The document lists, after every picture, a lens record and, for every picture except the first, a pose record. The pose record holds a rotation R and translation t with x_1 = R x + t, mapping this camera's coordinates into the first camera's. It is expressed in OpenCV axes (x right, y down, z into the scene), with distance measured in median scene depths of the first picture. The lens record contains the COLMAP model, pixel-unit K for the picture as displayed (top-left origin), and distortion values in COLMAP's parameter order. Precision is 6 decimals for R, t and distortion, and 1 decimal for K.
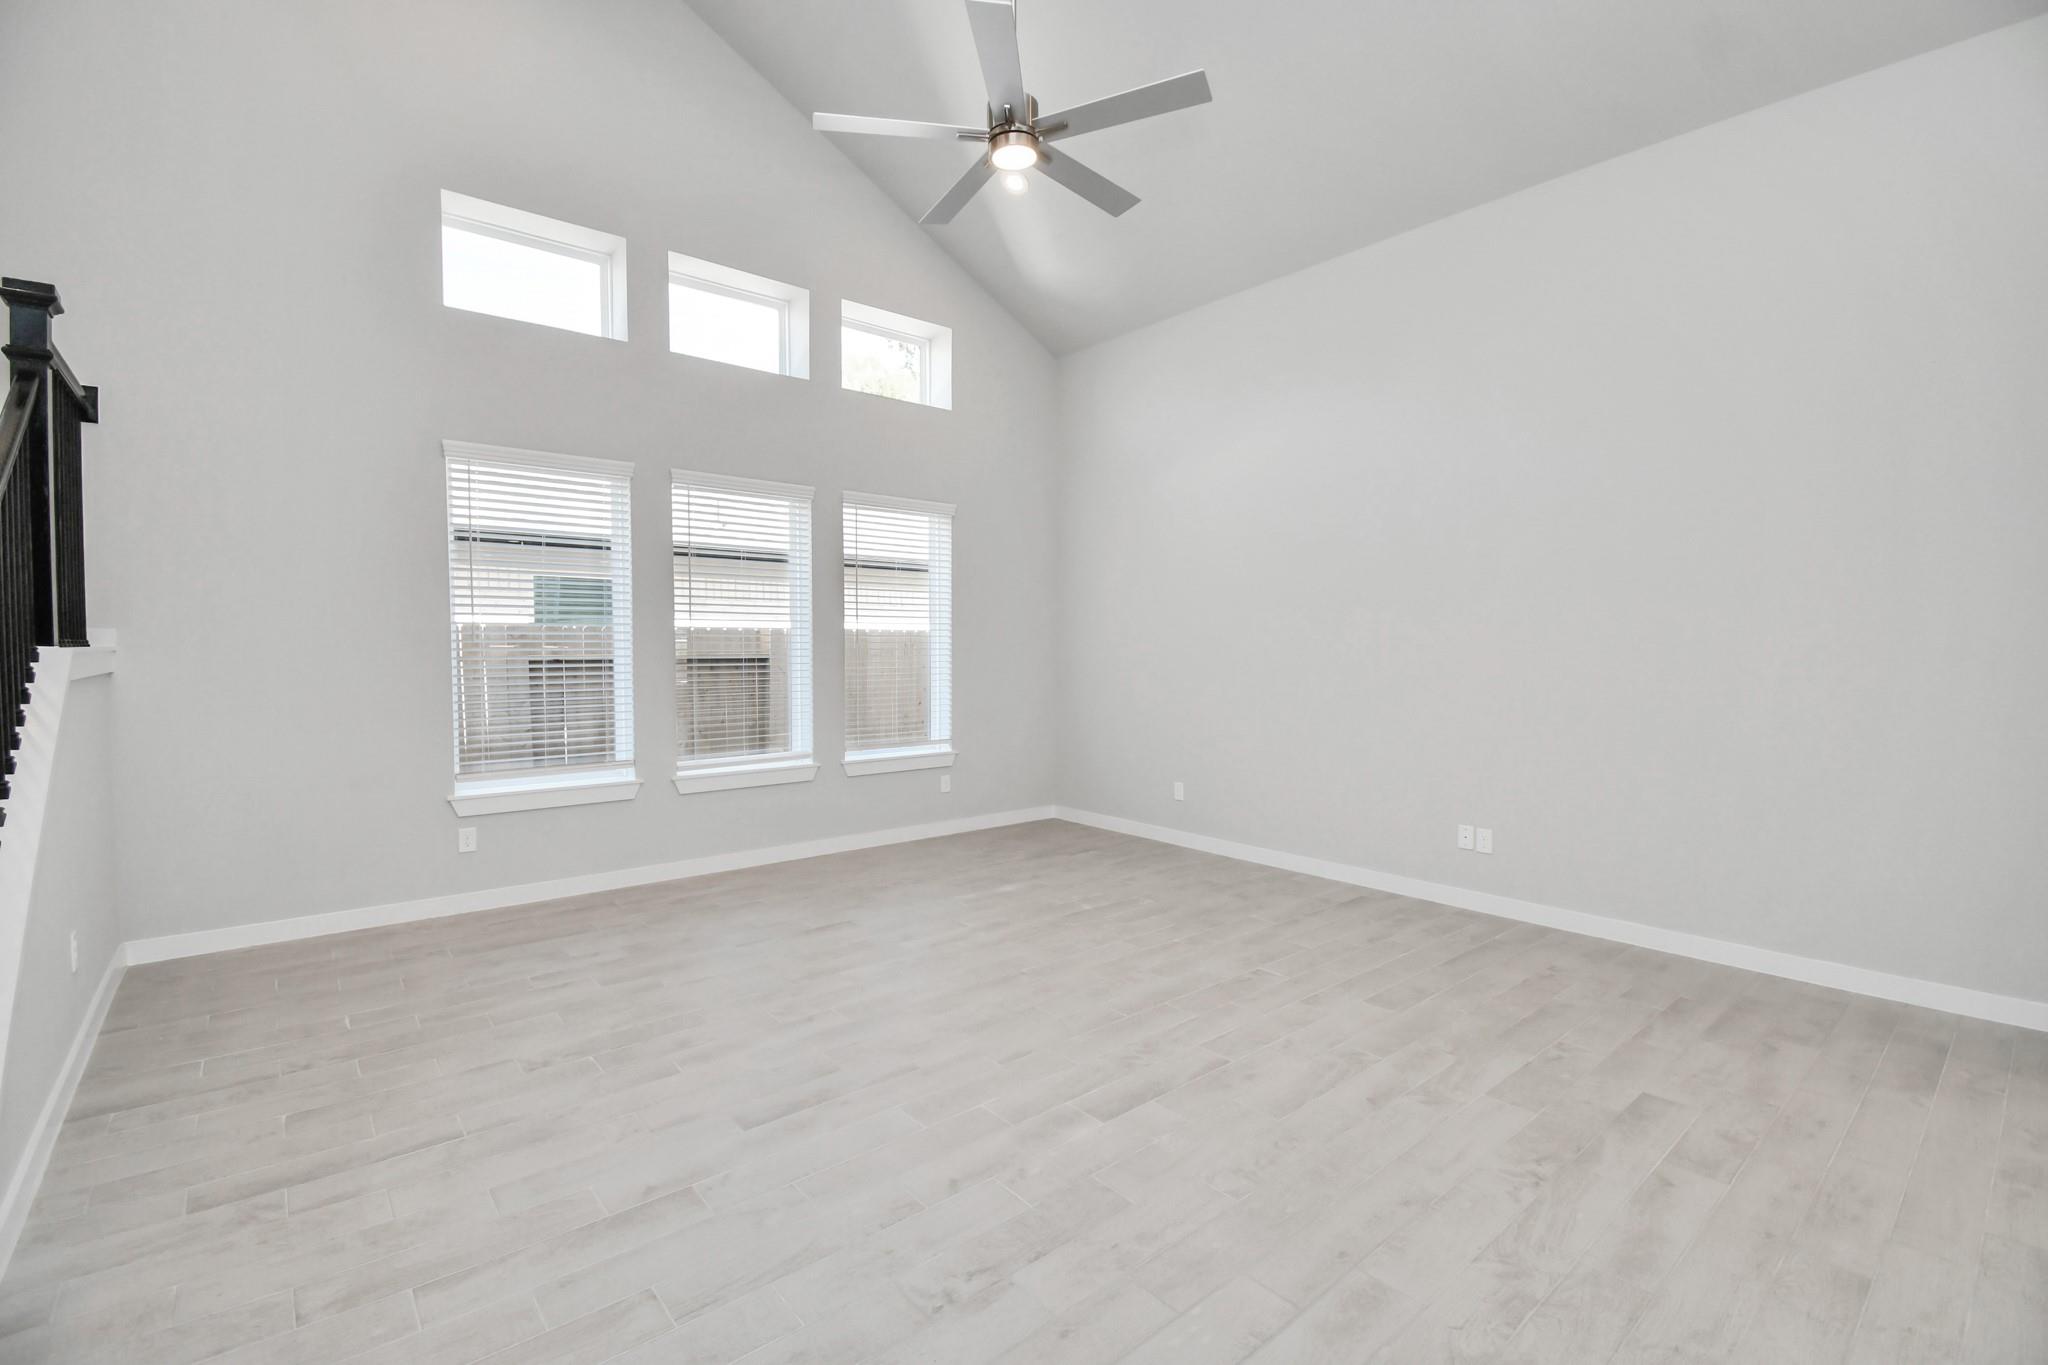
lens RADIAL K [[898.9, 0, 1031.7], [0, 898.9, 674.8], [0, 0, 1]] dist [0.010936, -0.017728]
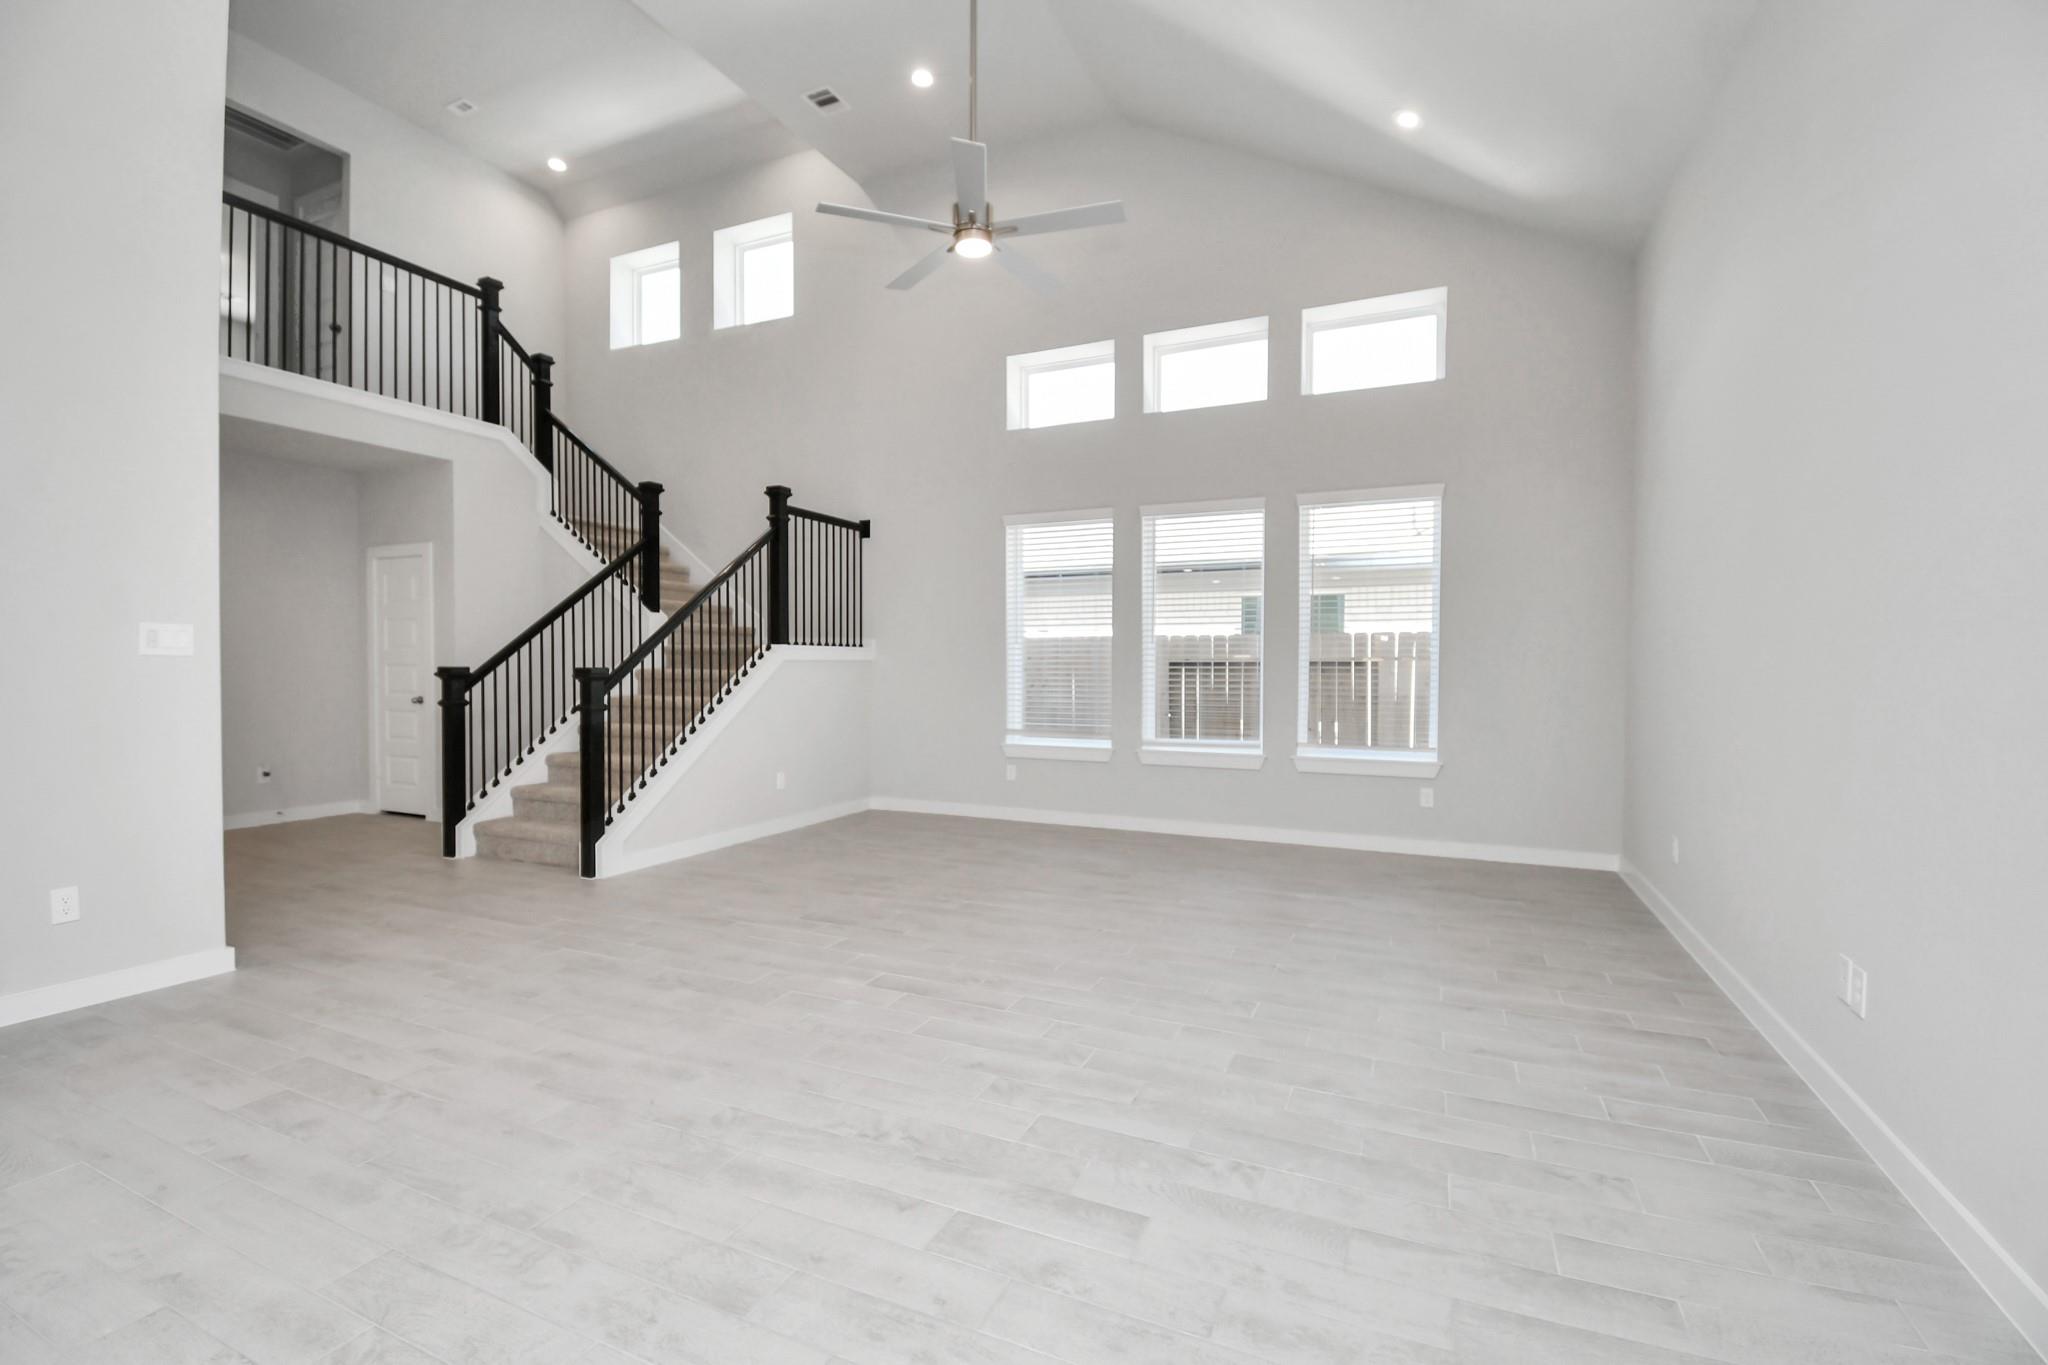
lens RADIAL K [[898.9, 0, 1016.0], [0, 898.9, 682.8], [0, 0, 1]] dist [0.010936, -0.017728]
pose [[0.424015, 0.015635, -0.905520, 0.733362], [-0.031000, 0.999516, 0.002742, 0.022891], [0.905124, 0.026909, 0.424294, 0.337236]]
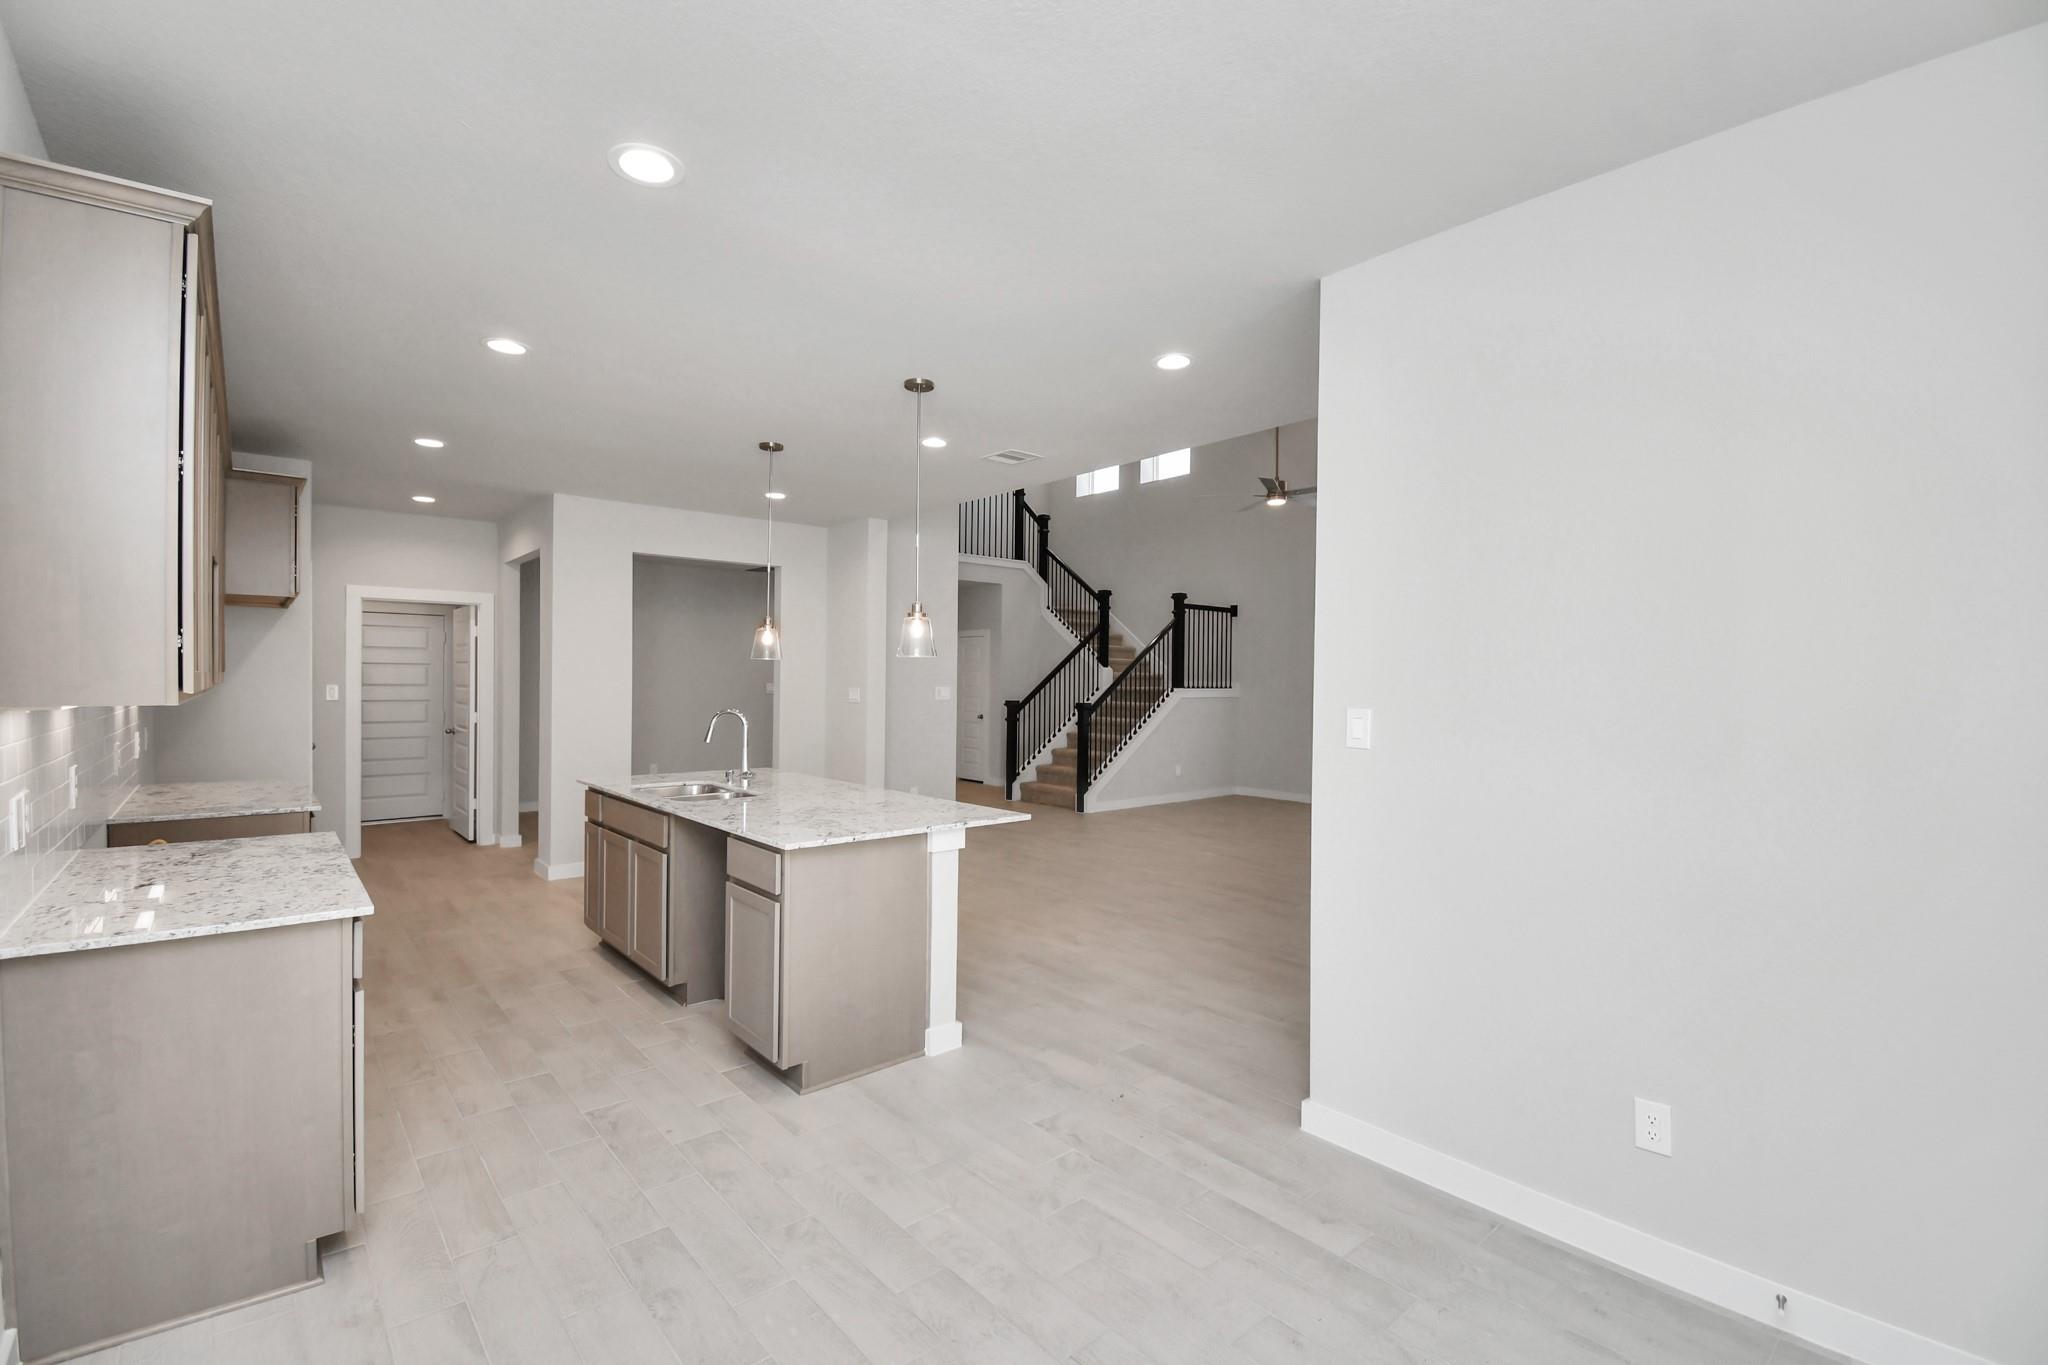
lens RADIAL K [[898.9, 0, 1016.6], [0, 898.9, 675.3], [0, 0, 1]] dist [0.010936, -0.017728]
pose [[0.004826, -0.008583, -0.999952, 1.594689], [-0.042441, 0.999060, -0.008780, -0.014461], [0.999087, 0.042481, 0.004457, 0.172797]]
